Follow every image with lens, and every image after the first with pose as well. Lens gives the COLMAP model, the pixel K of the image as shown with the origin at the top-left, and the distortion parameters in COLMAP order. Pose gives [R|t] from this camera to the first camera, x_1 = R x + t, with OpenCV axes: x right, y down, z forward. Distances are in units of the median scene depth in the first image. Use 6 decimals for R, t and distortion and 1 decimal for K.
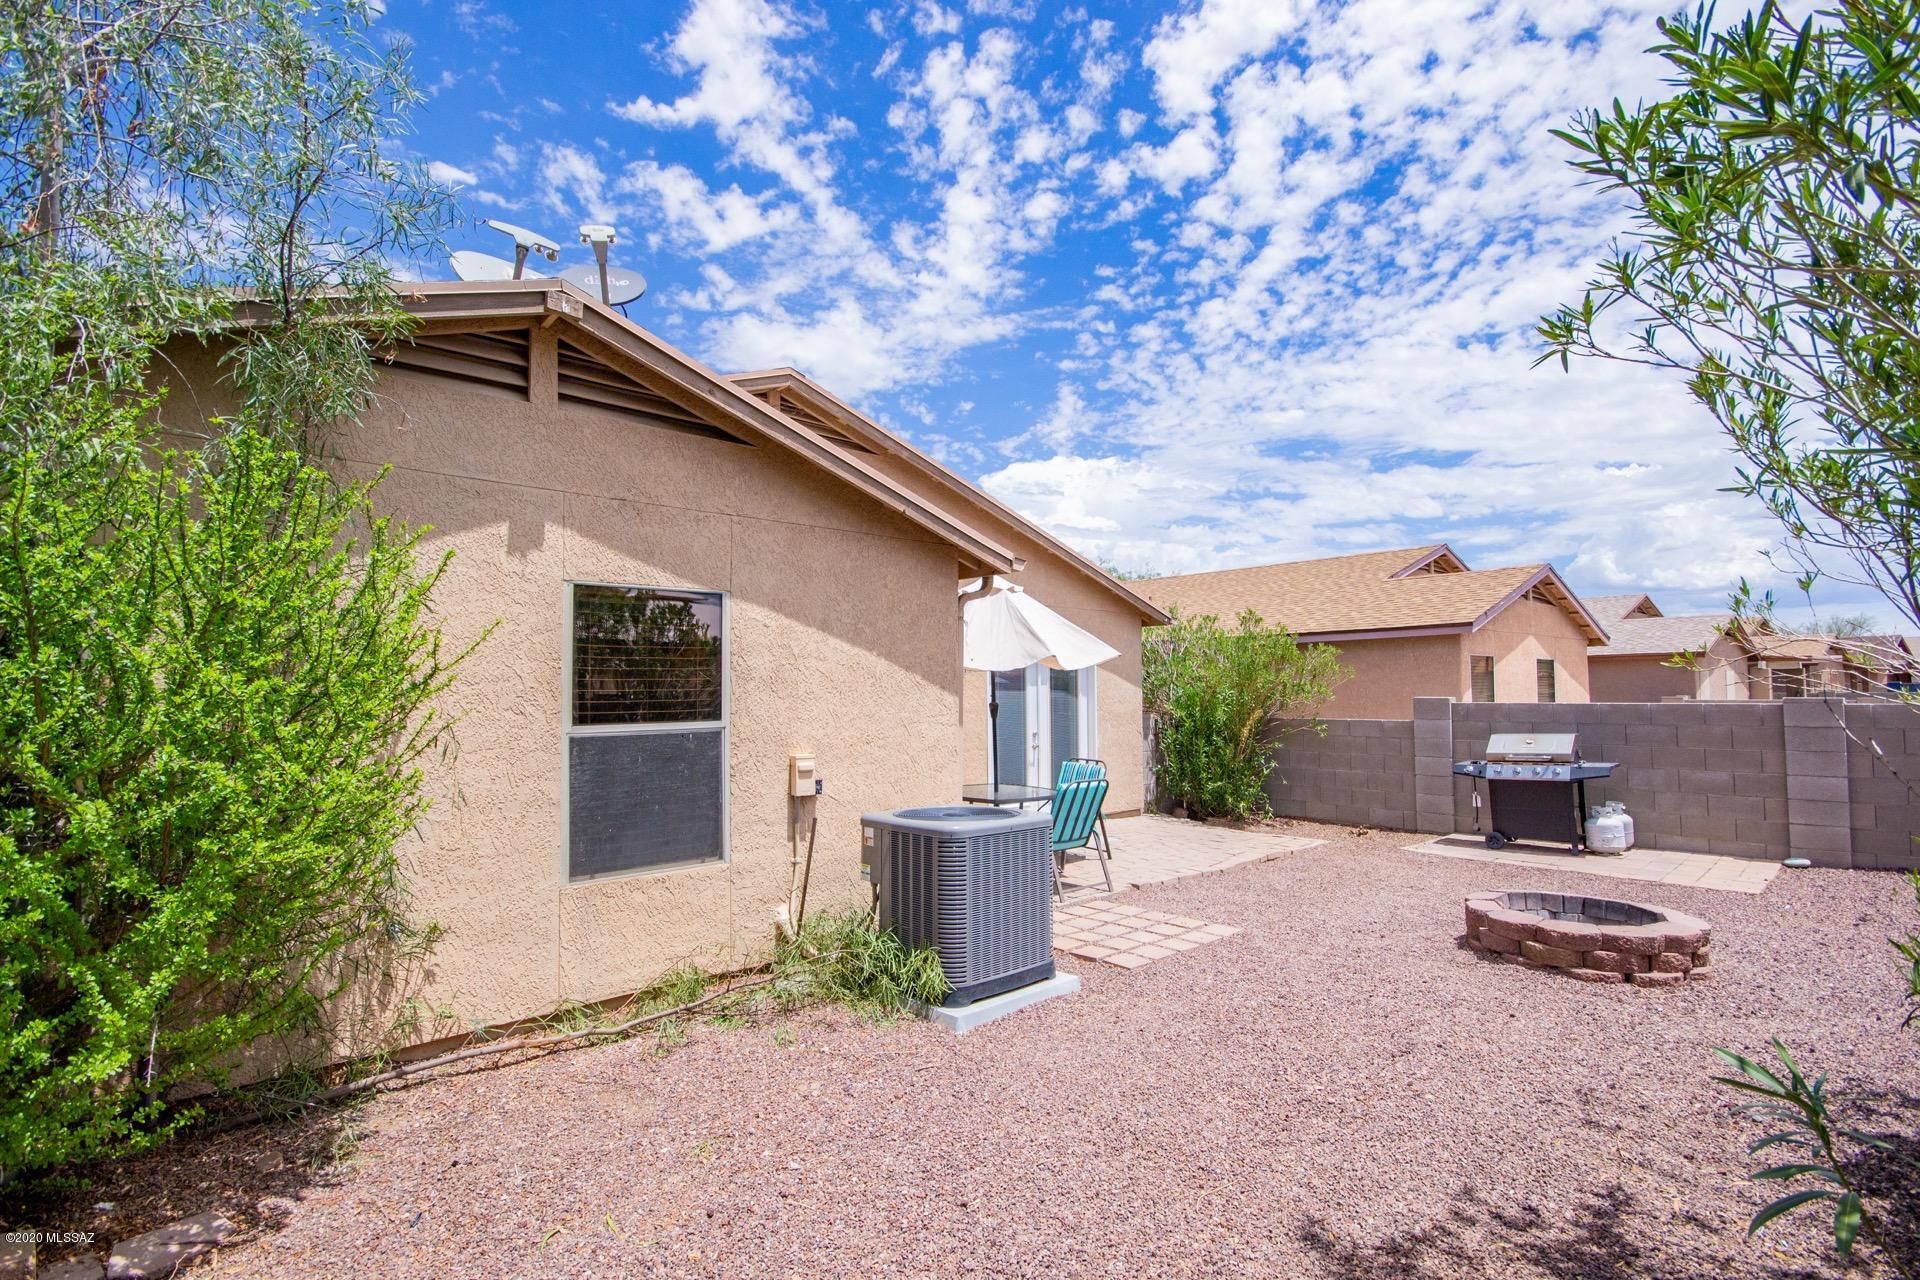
lens RADIAL K [[897.8, 0, 951.1], [0, 897.8, 644.3], [0, 0, 1]] dist [0.005639, 0.001029]
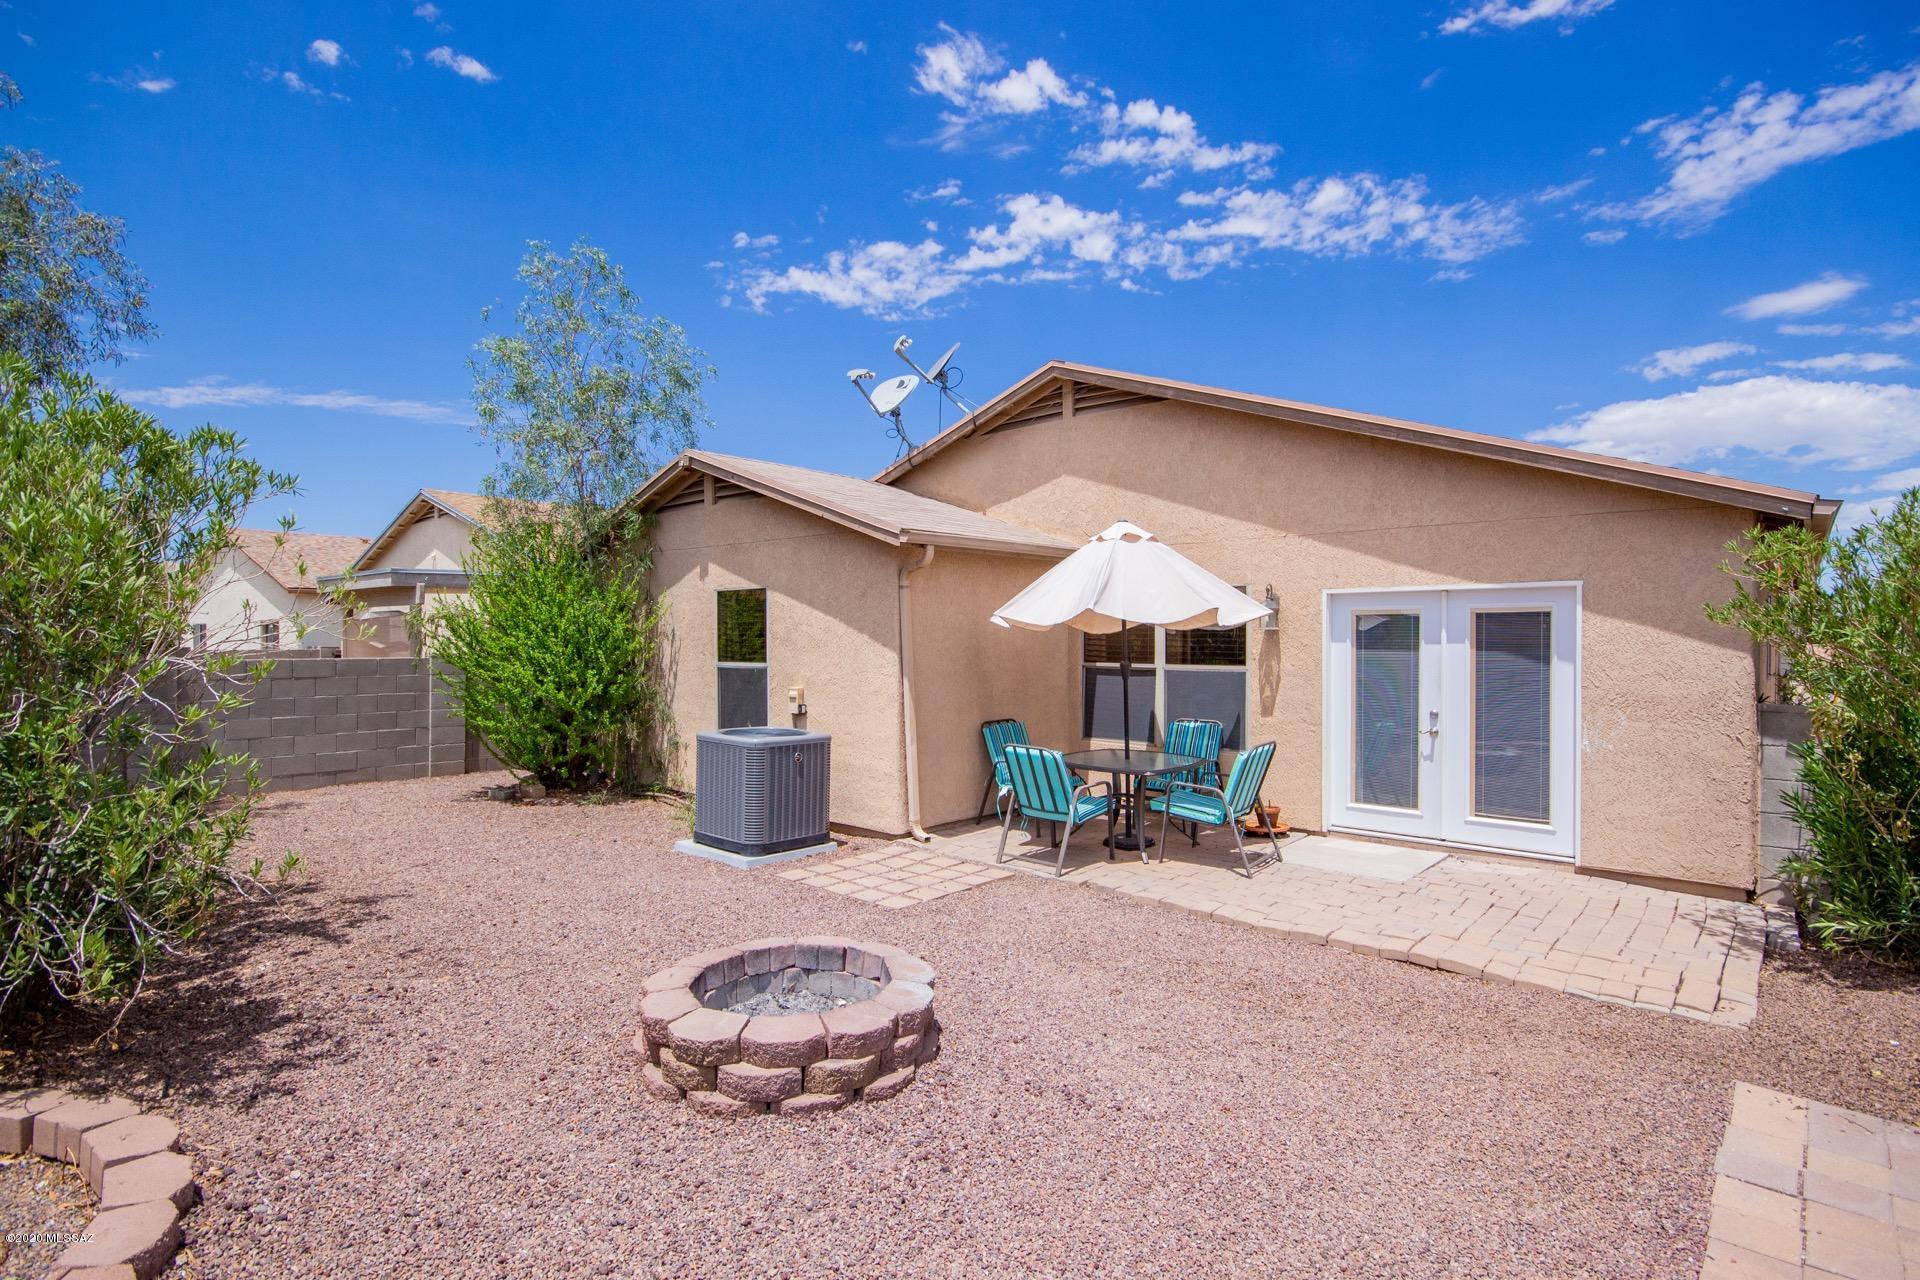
lens RADIAL K [[897.8, 0, 951.4], [0, 897.8, 644.0], [0, 0, 1]] dist [0.005639, 0.001029]
pose [[0.131326, -0.005277, -0.991325, 1.483298], [0.027238, 0.999628, -0.001713, 0.061895], [0.990965, -0.026777, 0.131421, 1.124232]]
